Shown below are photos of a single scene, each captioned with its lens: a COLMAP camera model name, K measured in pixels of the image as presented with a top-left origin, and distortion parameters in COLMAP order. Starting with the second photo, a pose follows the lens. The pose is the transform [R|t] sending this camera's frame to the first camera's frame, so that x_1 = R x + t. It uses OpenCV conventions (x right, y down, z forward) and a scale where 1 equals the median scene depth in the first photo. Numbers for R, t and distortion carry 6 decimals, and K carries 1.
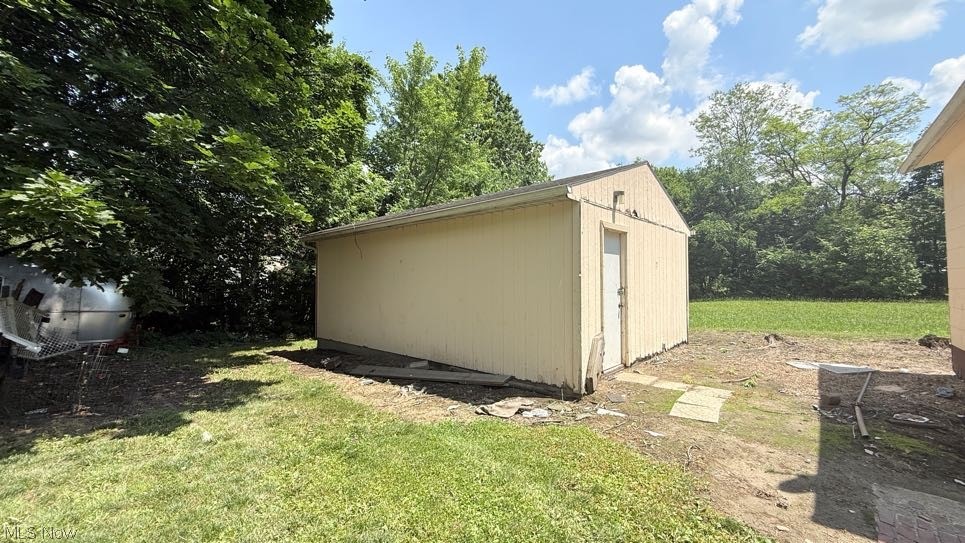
lens RADIAL K [[387.1, 0, 480.6], [0, 387.1, 272.4], [0, 0, 1]] dist [-0.000886, 0.000901]
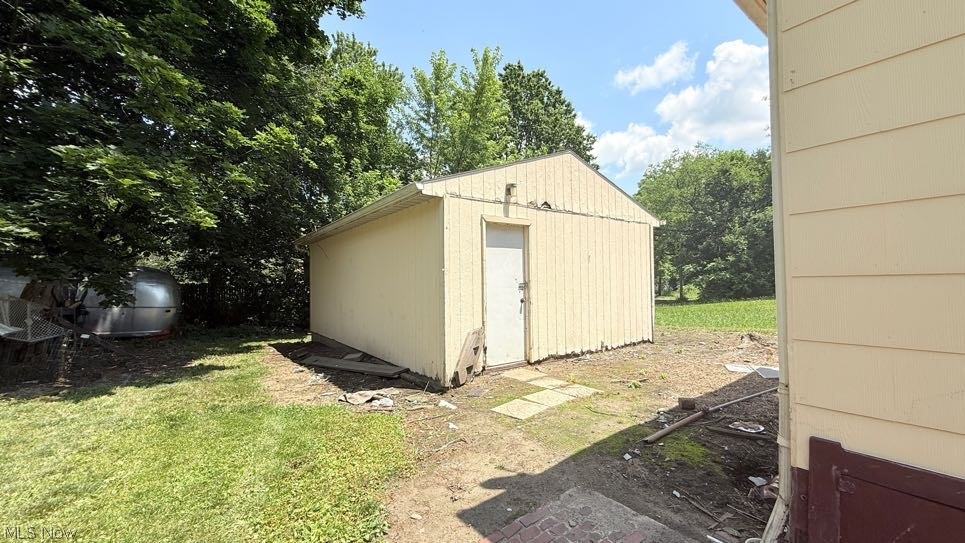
lens RADIAL K [[387.1, 0, 483.1], [0, 387.1, 272.0], [0, 0, 1]] dist [-0.000886, 0.000901]
pose [[0.979686, -0.016540, -0.199854, 0.555275], [0.016677, 0.999860, -0.001000, 0.015893], [0.199843, -0.002353, 0.979825, 0.026786]]
